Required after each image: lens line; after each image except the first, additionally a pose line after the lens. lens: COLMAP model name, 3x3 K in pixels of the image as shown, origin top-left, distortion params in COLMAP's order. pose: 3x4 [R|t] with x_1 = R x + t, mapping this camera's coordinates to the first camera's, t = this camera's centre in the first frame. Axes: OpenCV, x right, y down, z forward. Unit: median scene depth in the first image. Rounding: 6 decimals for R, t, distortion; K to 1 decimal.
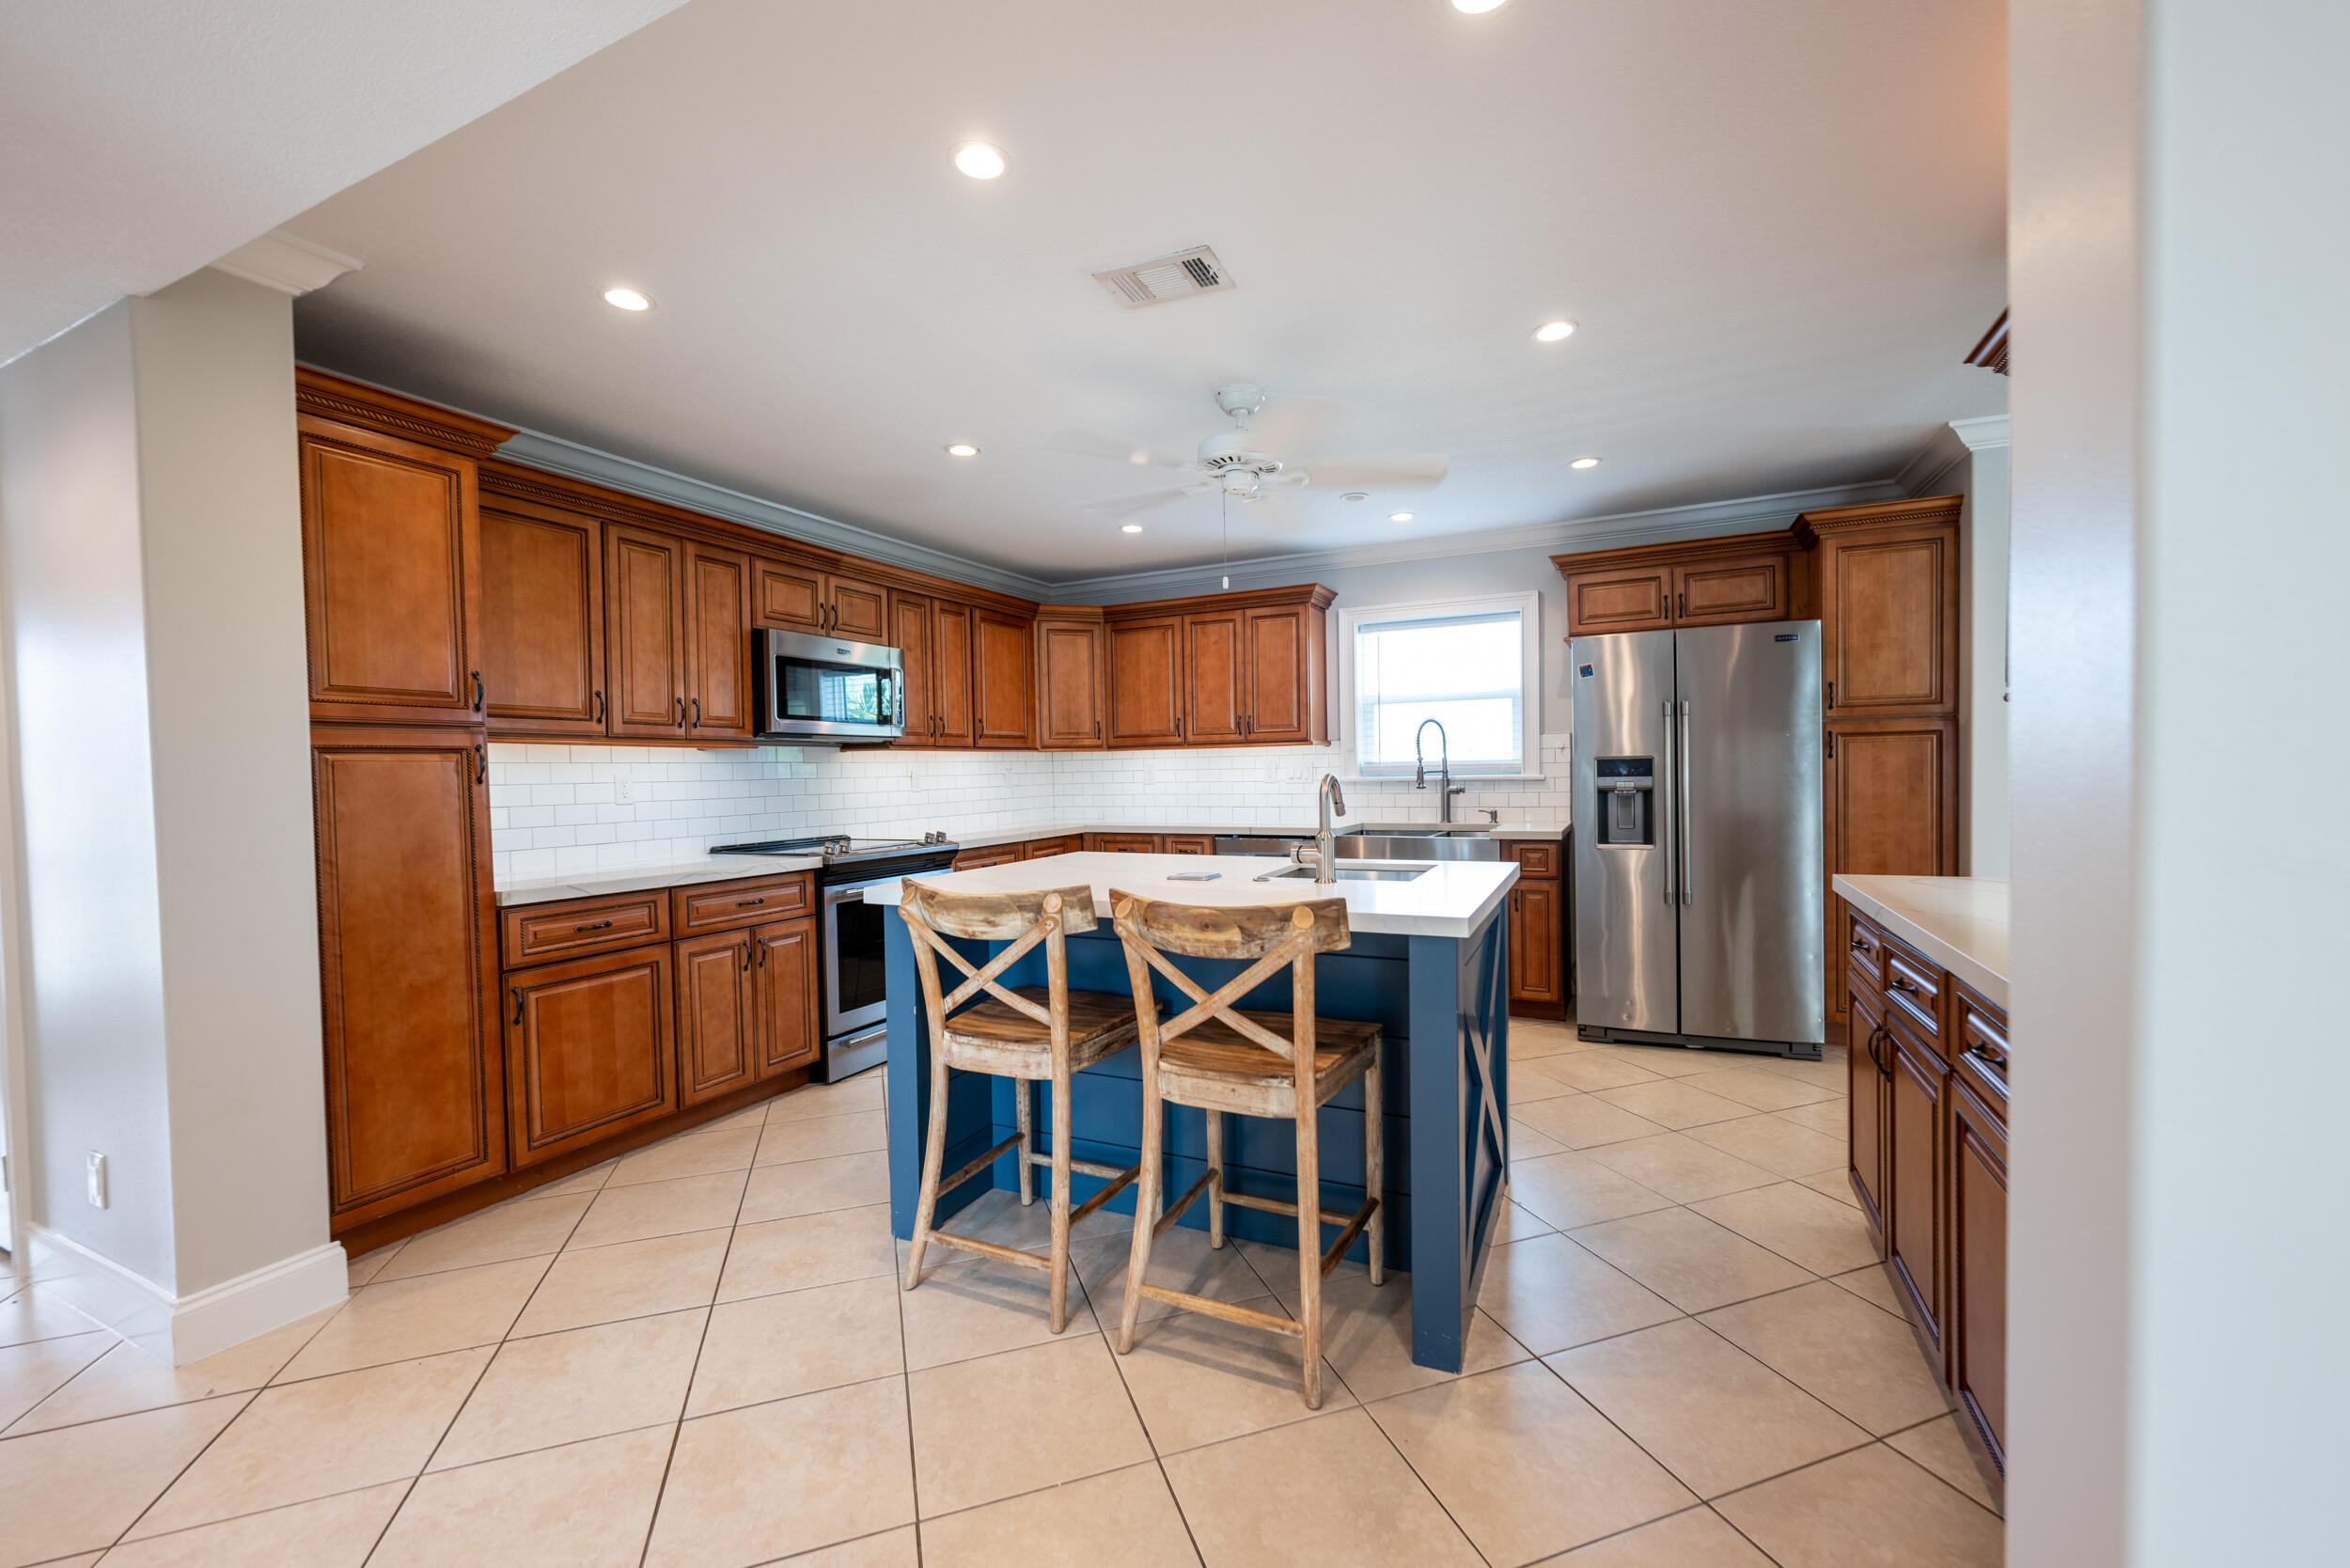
lens RADIAL K [[944.2, 0, 1181.4], [0, 944.2, 795.0], [0, 0, 1]] dist [-0.001610, -0.000453]
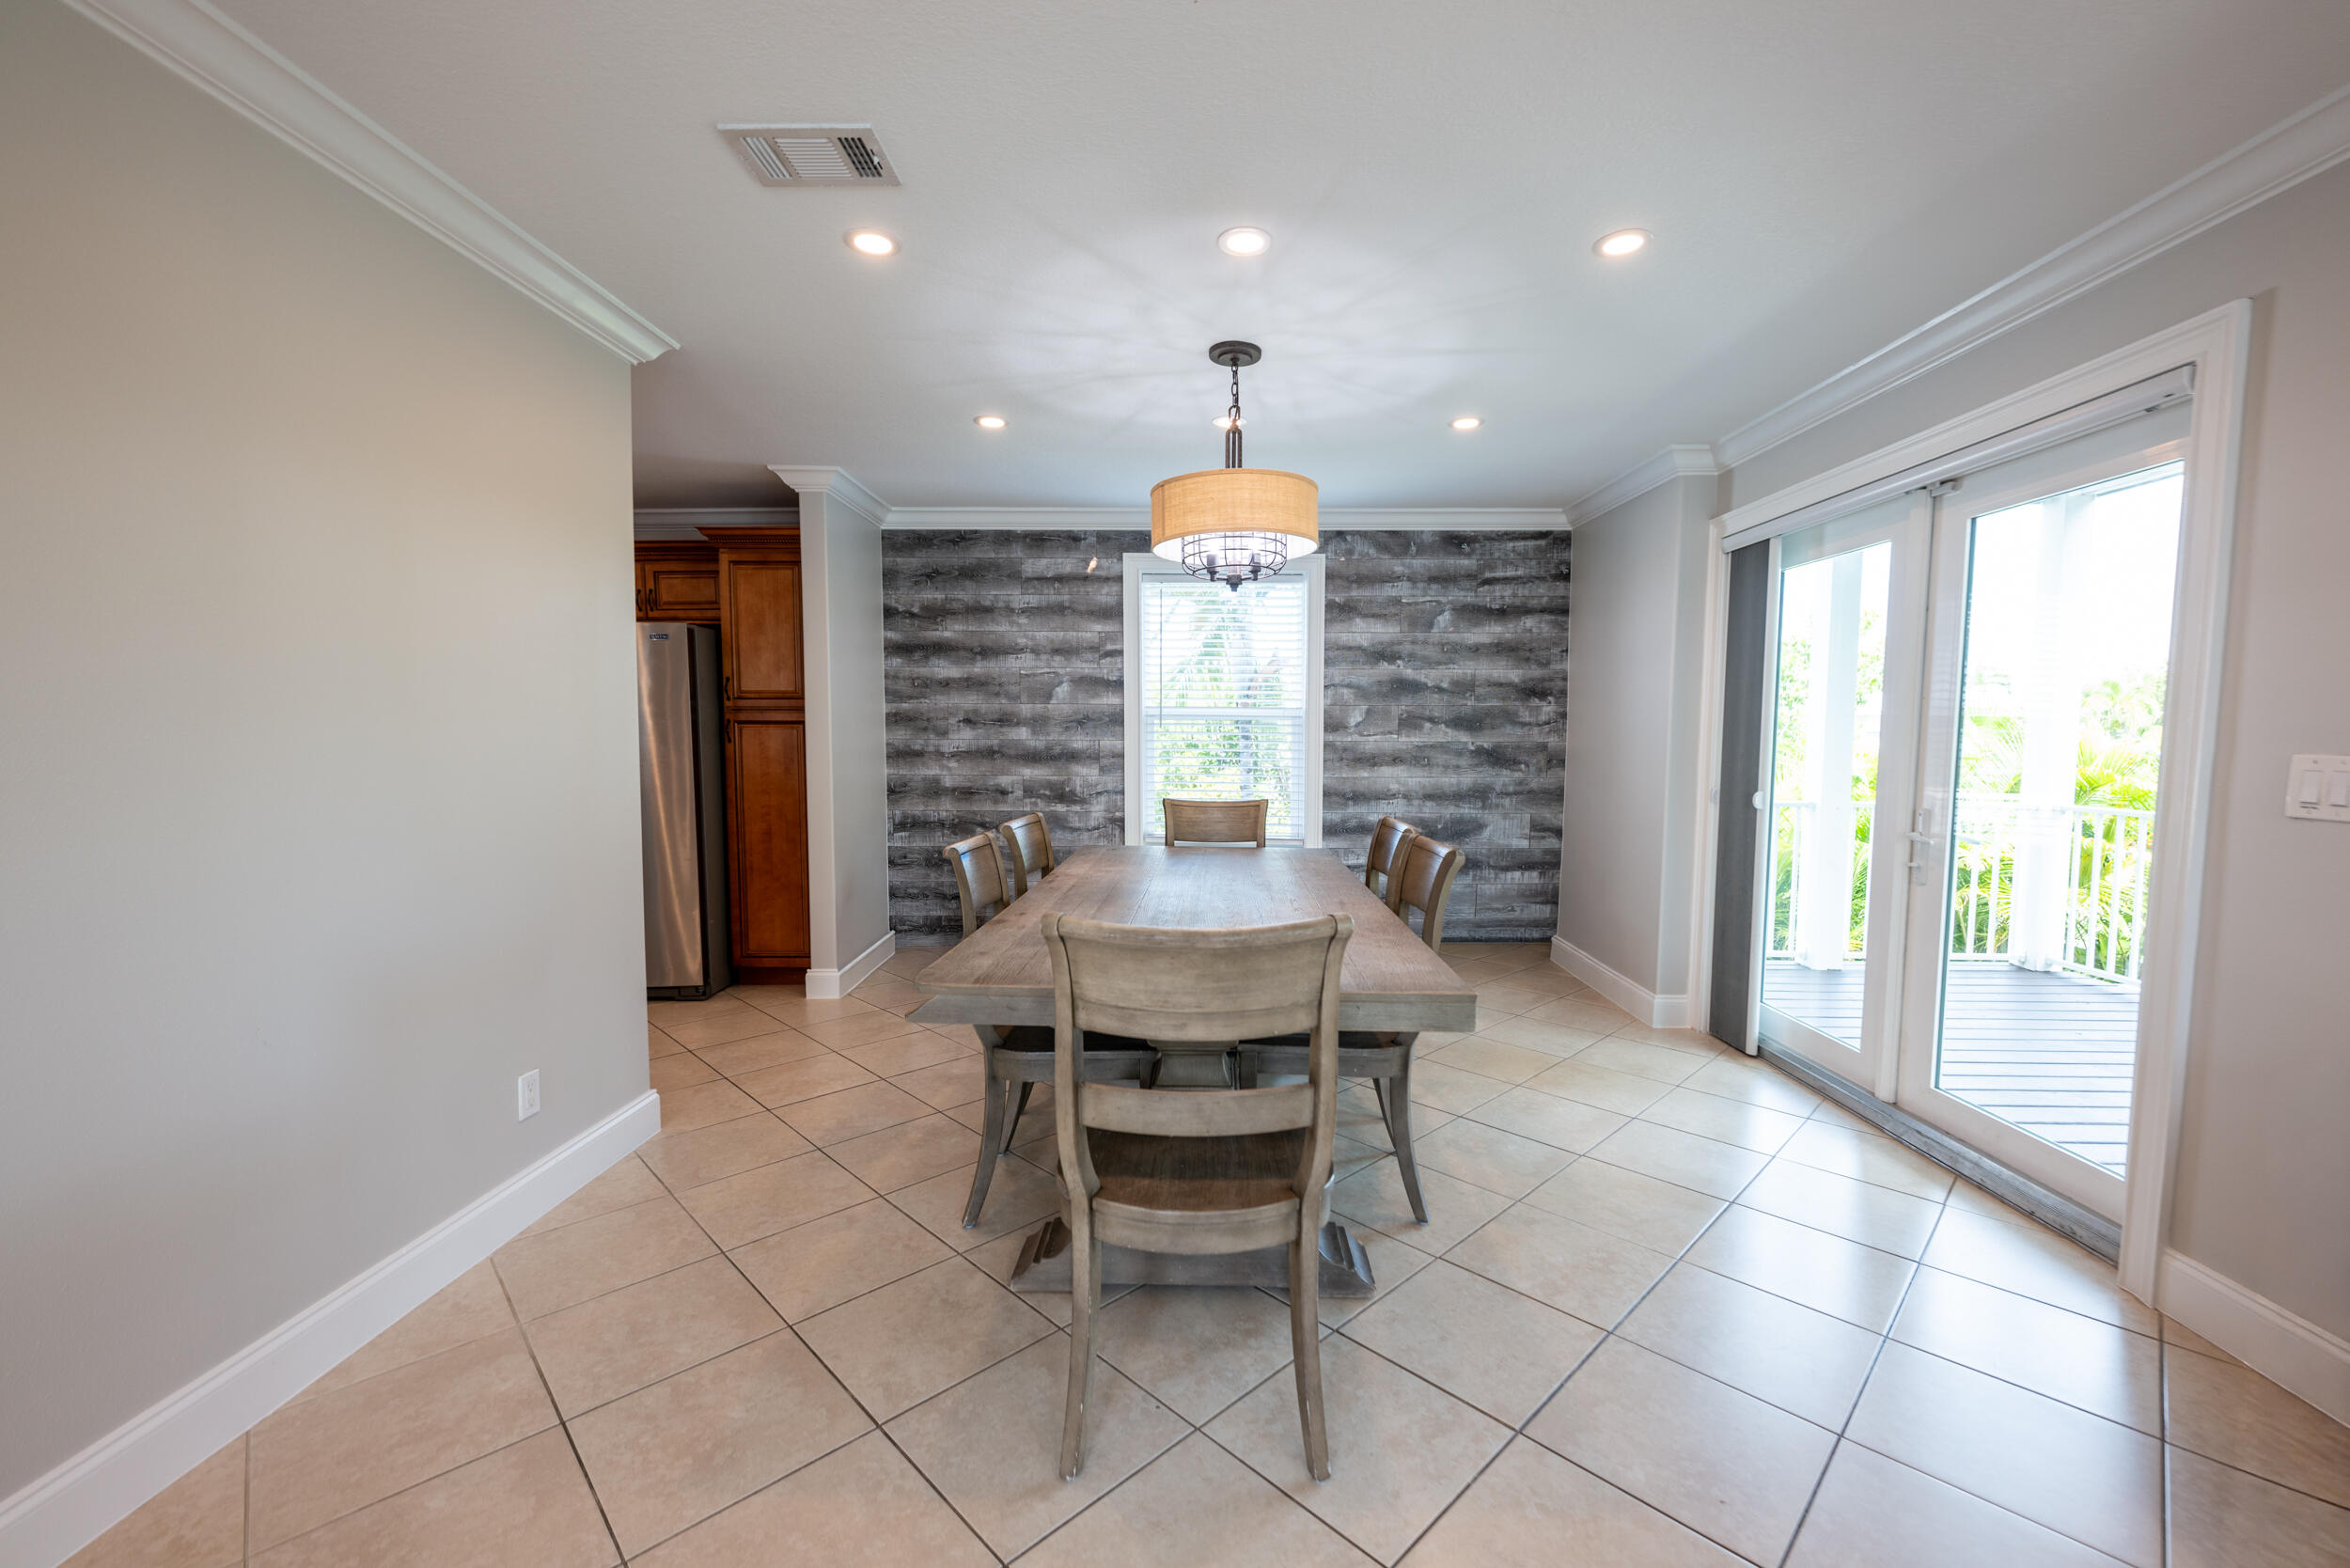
lens RADIAL K [[940.3, 0, 1191.3], [0, 940.3, 806.1], [0, 0, 1]] dist [-0.001623, -0.000185]
pose [[0.901645, -0.012008, 0.432311, 0.660685], [-0.007528, 0.999027, 0.043451, -0.014612], [-0.432412, -0.042431, 0.900677, -0.279129]]
